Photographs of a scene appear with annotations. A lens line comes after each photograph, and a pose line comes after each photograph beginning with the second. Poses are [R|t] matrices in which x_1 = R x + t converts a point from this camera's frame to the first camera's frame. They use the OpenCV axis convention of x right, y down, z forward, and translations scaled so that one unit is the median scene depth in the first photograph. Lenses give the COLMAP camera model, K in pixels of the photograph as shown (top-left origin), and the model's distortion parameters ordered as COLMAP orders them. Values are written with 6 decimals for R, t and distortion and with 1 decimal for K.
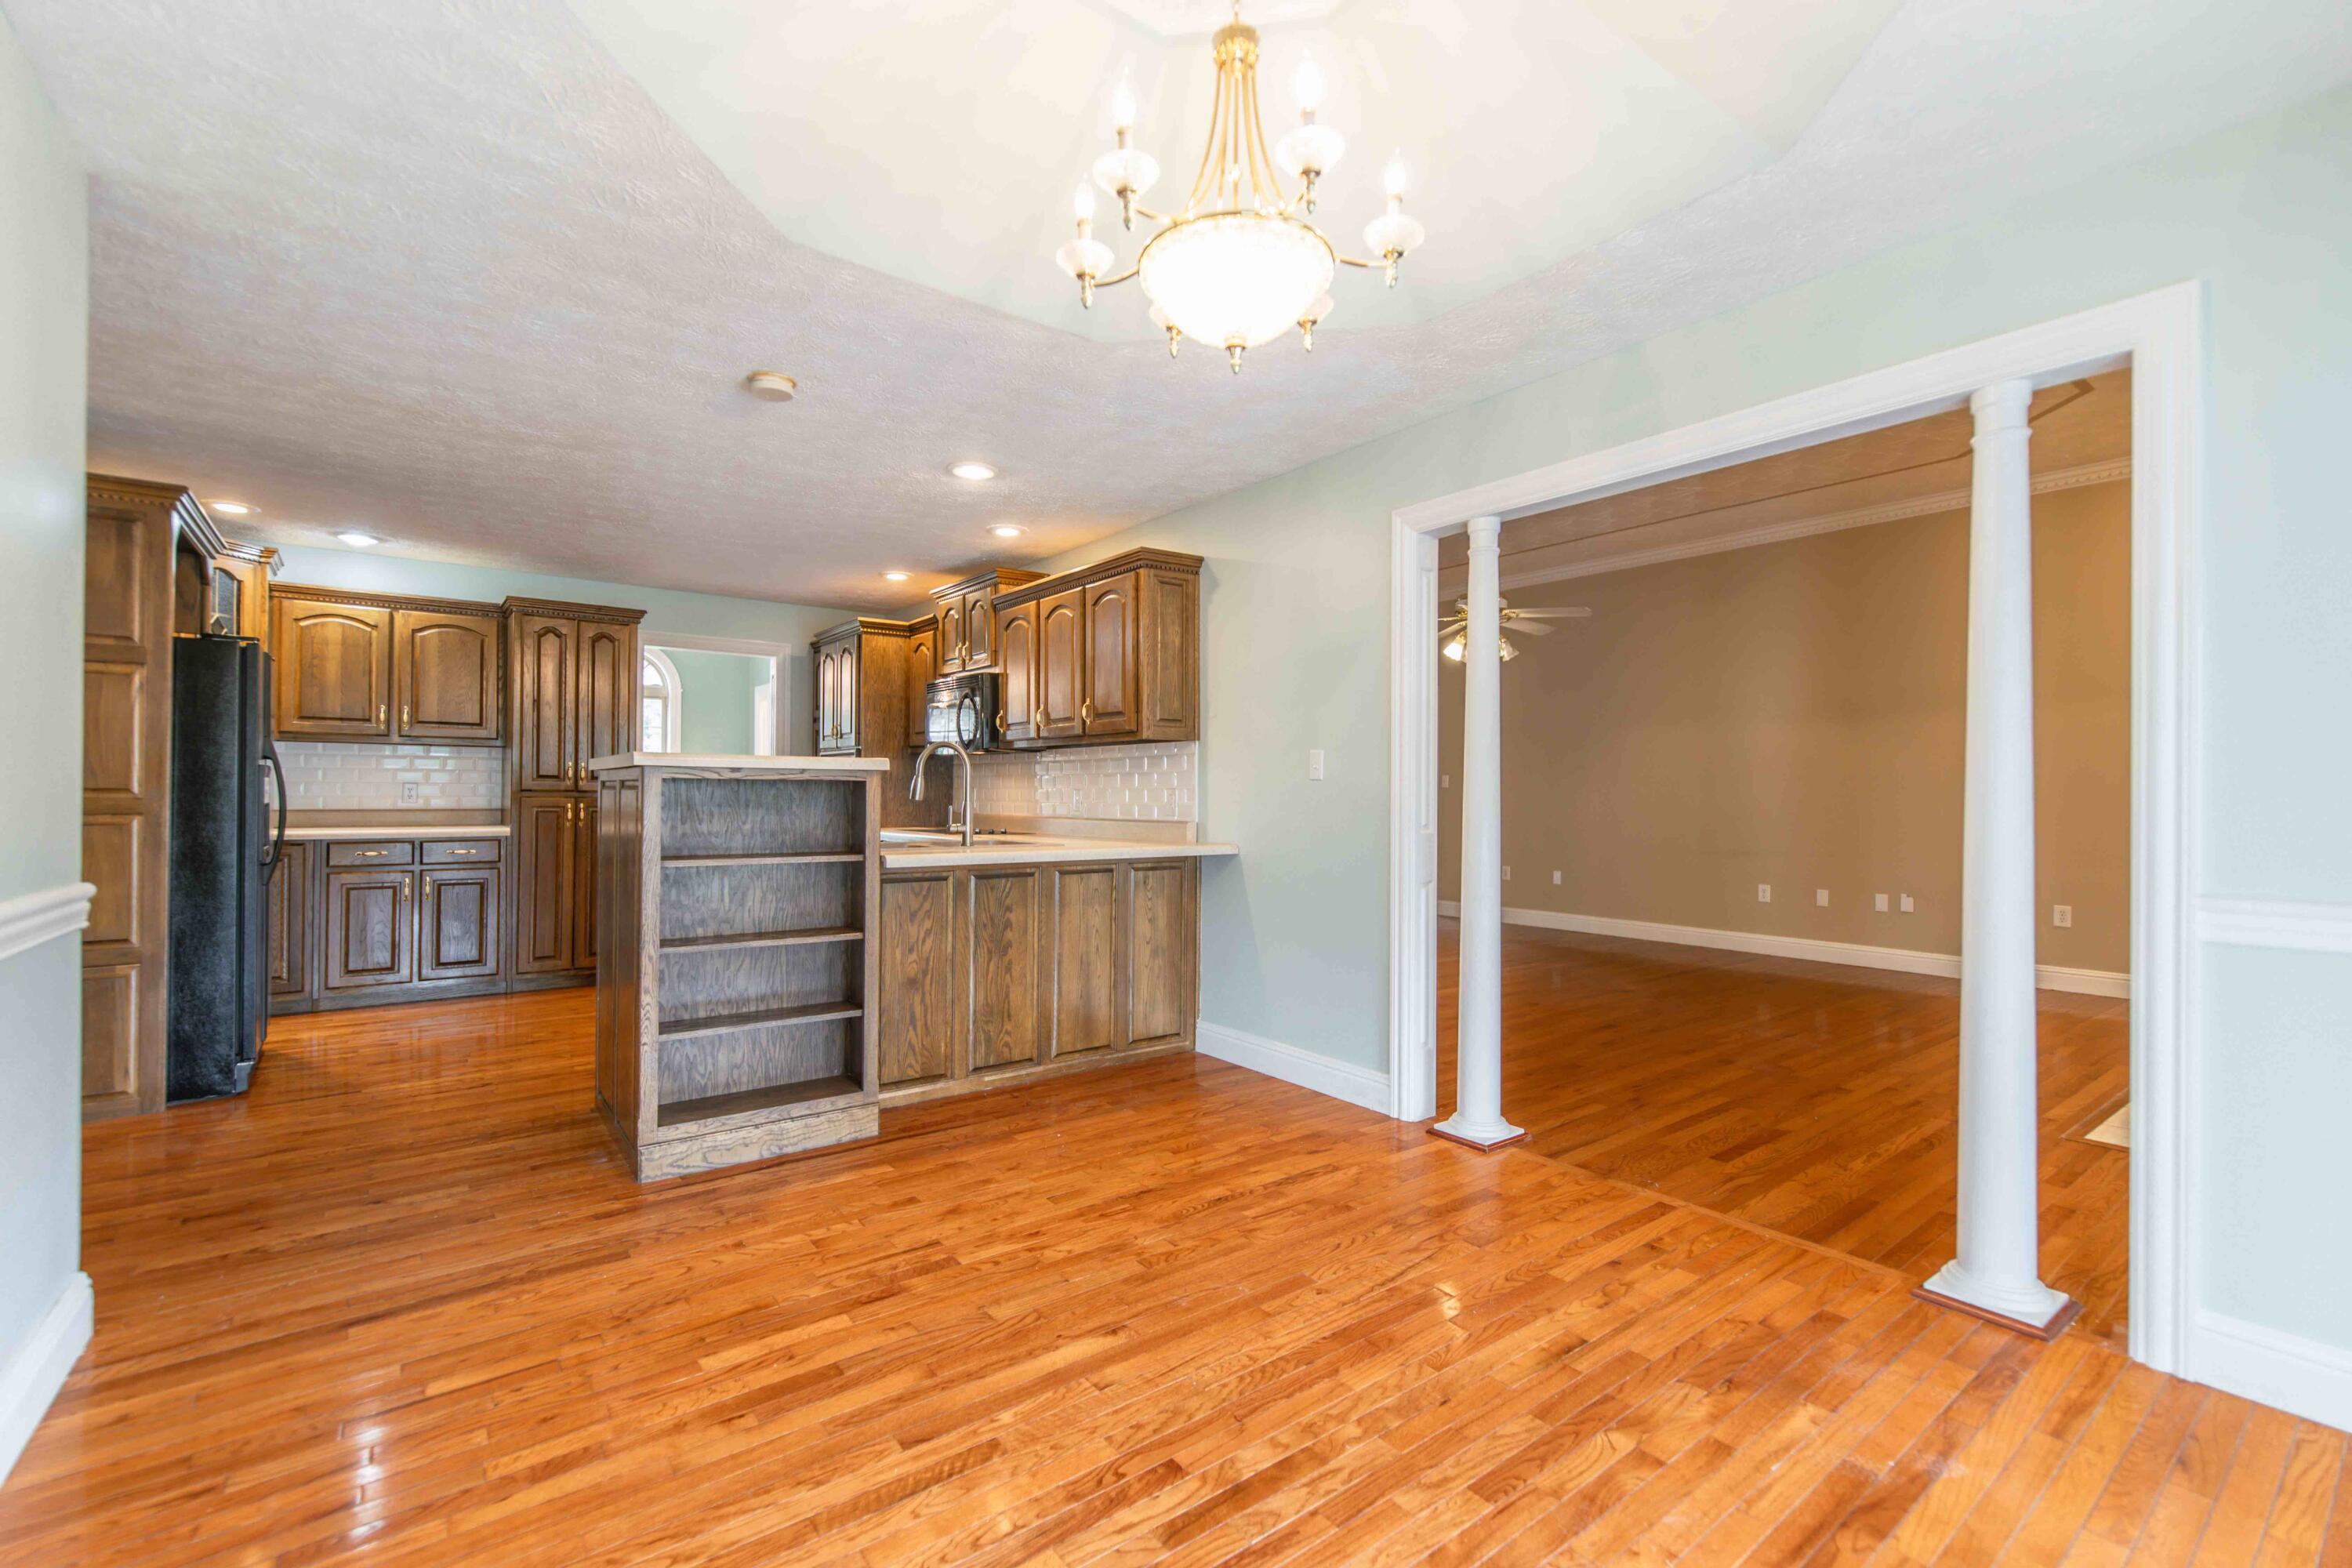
lens RADIAL K [[1016.9, 0, 1180.6], [0, 1016.9, 789.1], [0, 0, 1]] dist [0.001443, 0.000766]
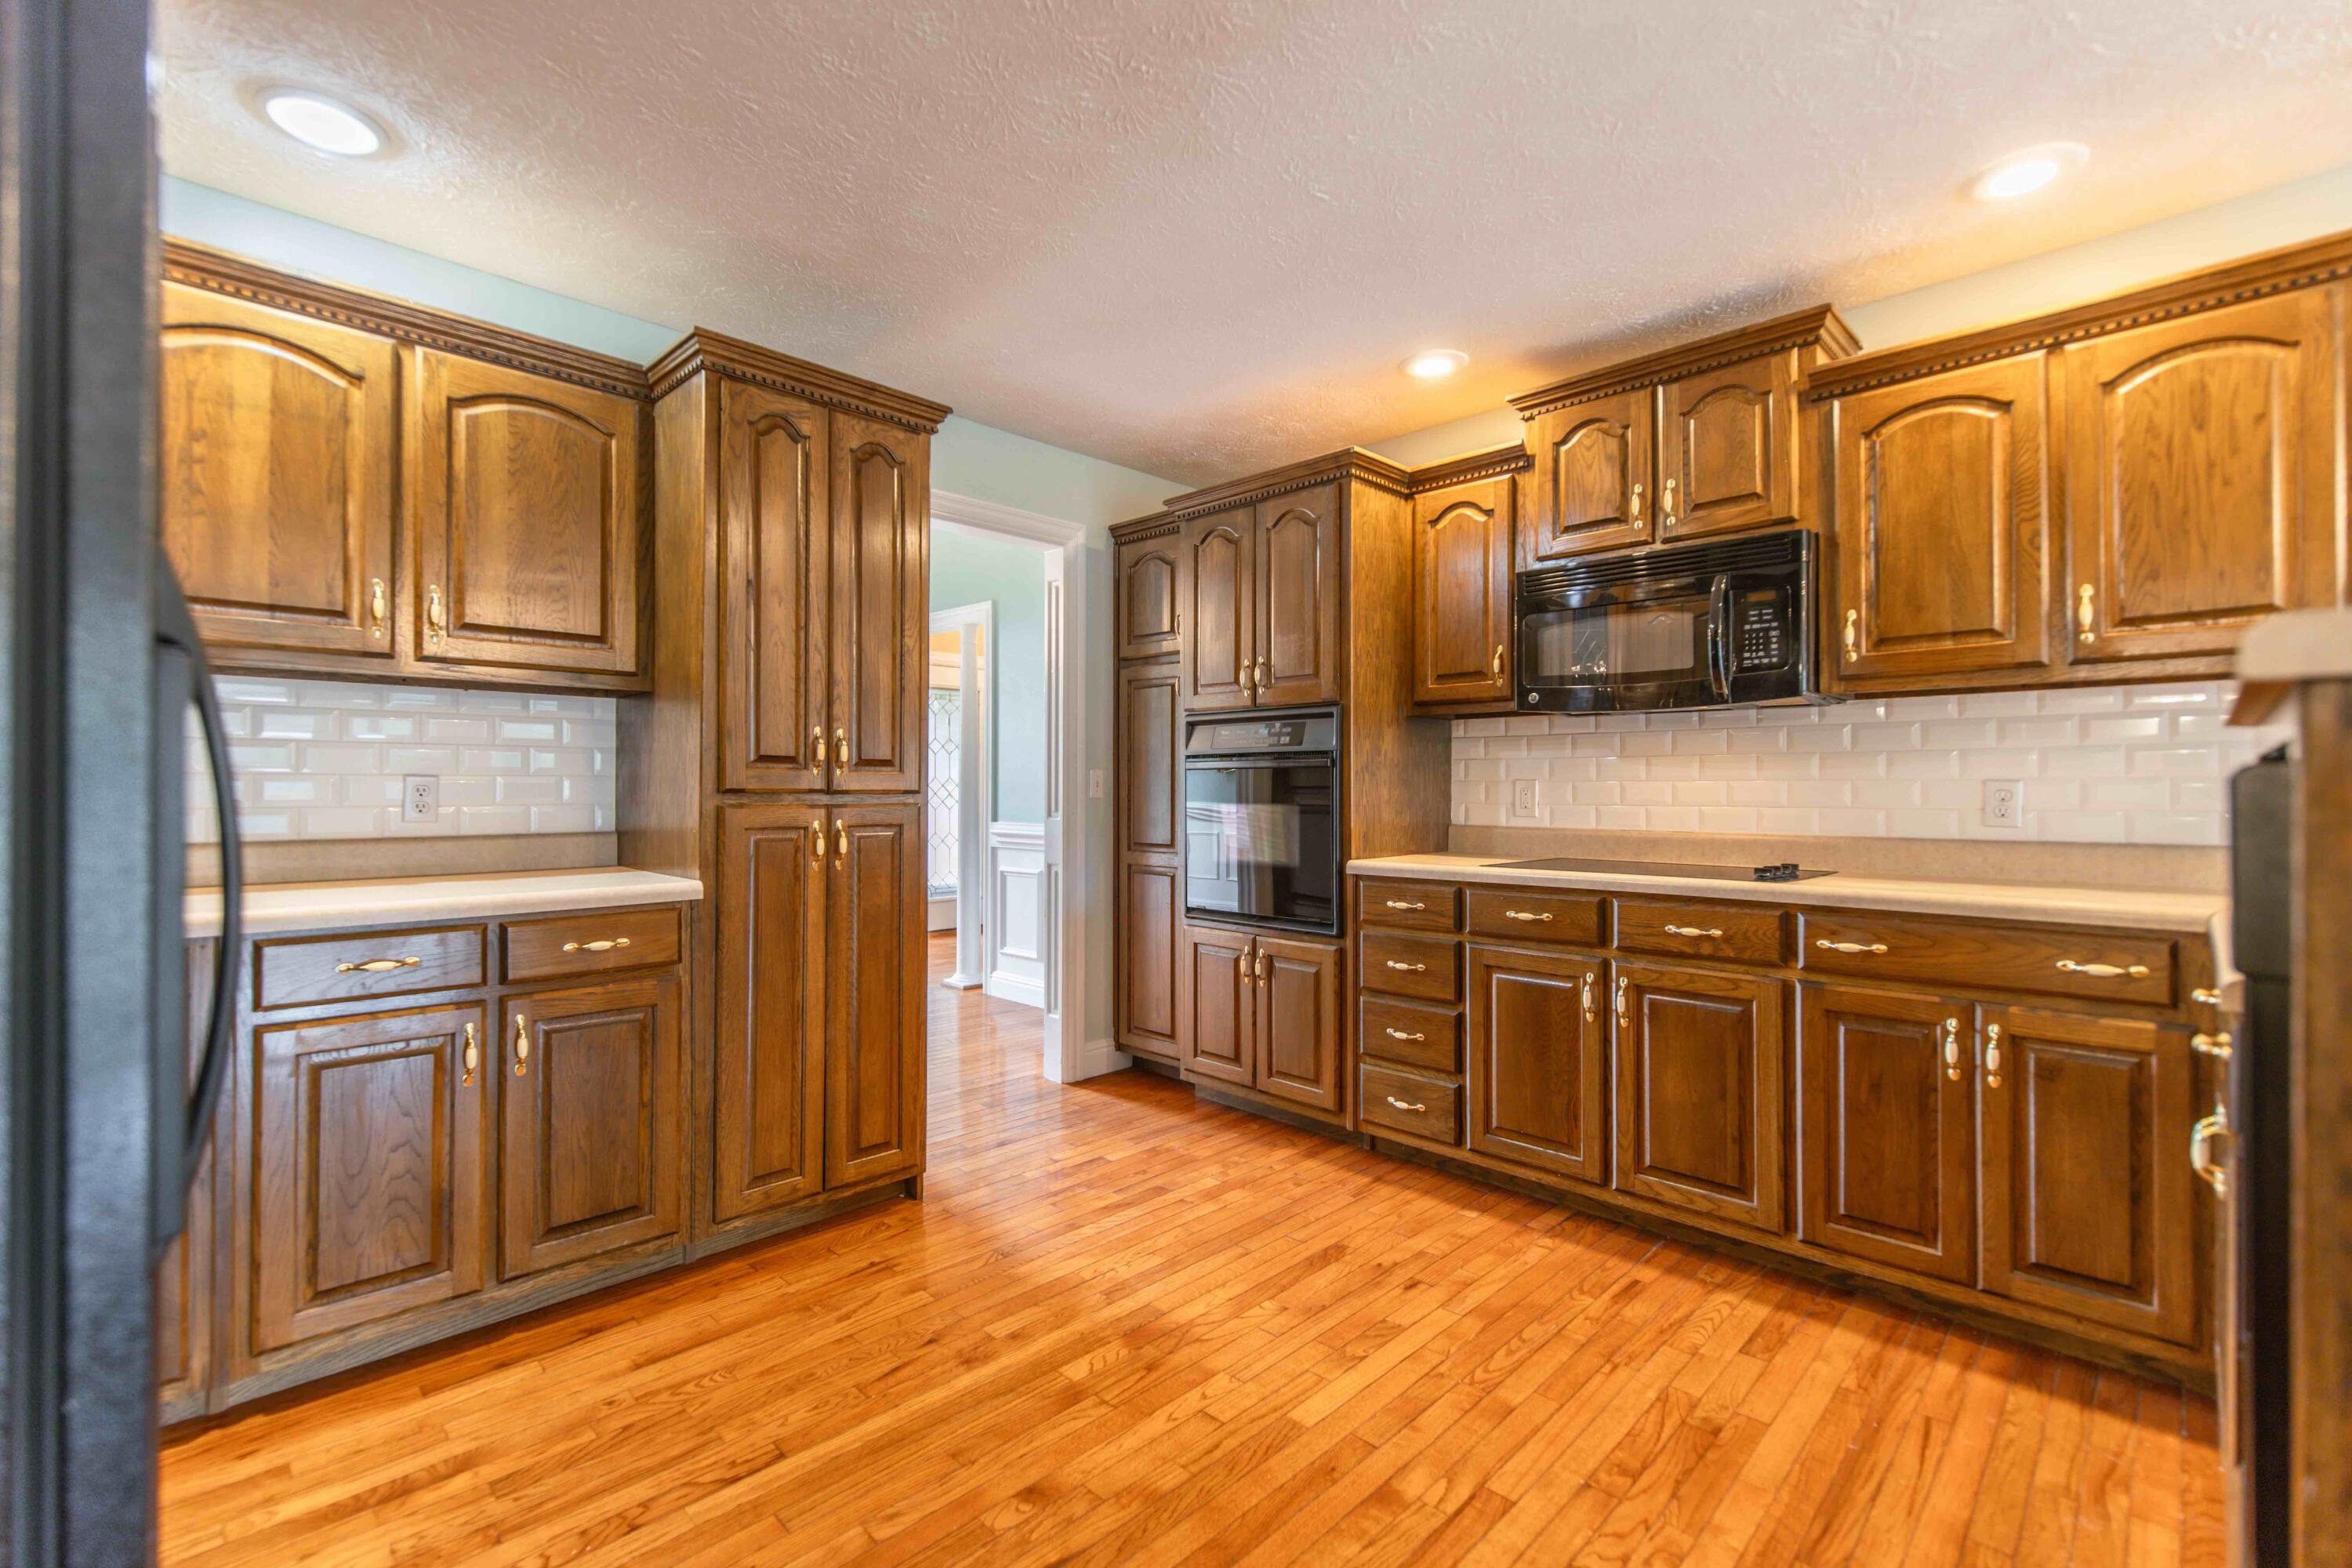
lens RADIAL K [[1016.9, 0, 1174.2], [0, 1016.9, 783.2], [0, 0, 1]] dist [0.001443, 0.000766]
pose [[0.990598, -0.006179, 0.136666, -0.509133], [0.004898, 0.999941, 0.009710, -0.005546], [-0.136717, -0.008950, 0.990570, 0.540627]]
